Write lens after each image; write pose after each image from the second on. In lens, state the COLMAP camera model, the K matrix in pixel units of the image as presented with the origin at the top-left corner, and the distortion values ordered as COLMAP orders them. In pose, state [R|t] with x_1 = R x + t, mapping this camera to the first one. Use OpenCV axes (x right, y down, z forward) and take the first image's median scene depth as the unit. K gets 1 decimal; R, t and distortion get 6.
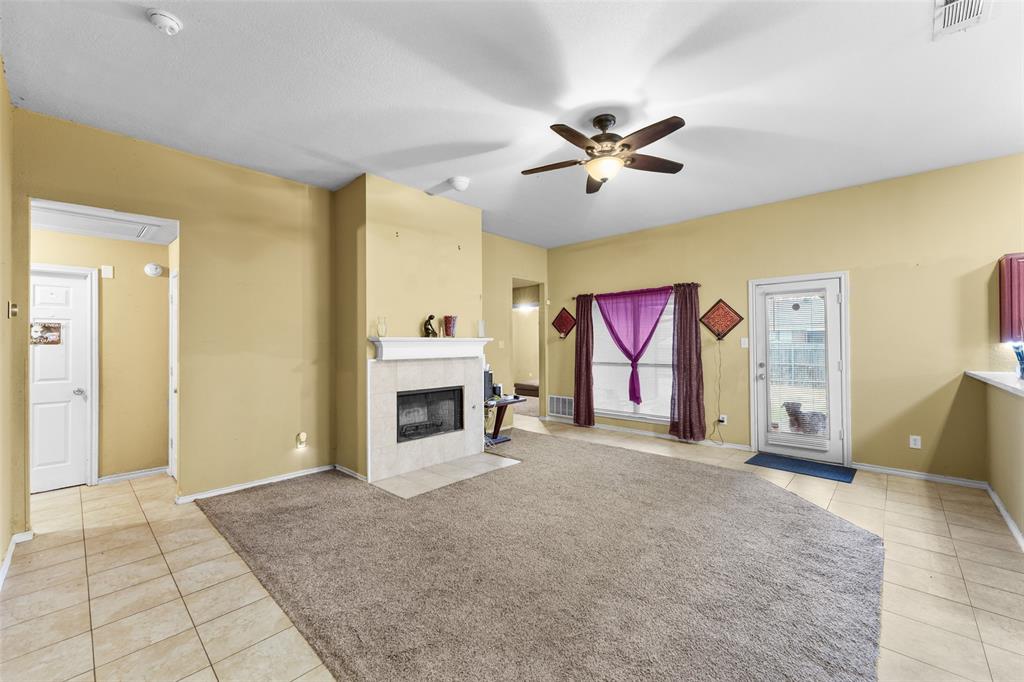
lens RADIAL K [[408.6, 0, 511.5], [0, 408.6, 339.0], [0, 0, 1]] dist [0.003445, -0.001499]
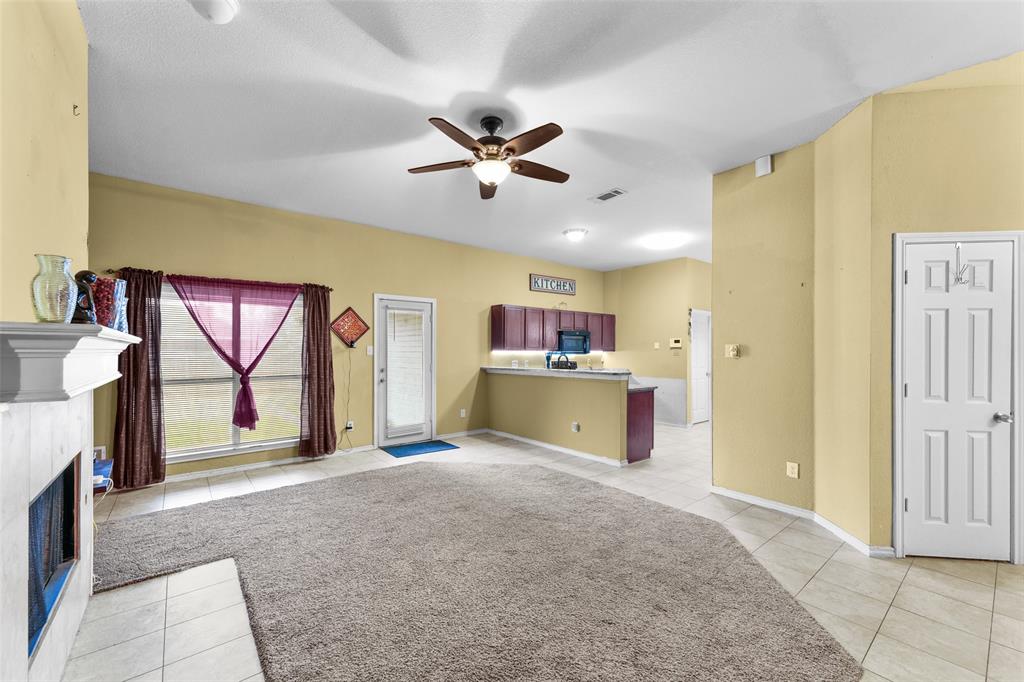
lens RADIAL K [[408.6, 0, 494.3], [0, 408.6, 346.9], [0, 0, 1]] dist [0.003445, -0.001499]
pose [[0.147965, 0.012506, 0.988913, -0.434501], [-0.011311, 0.999876, -0.010952, 0.007556], [-0.988928, -0.009565, 0.148088, 0.496714]]
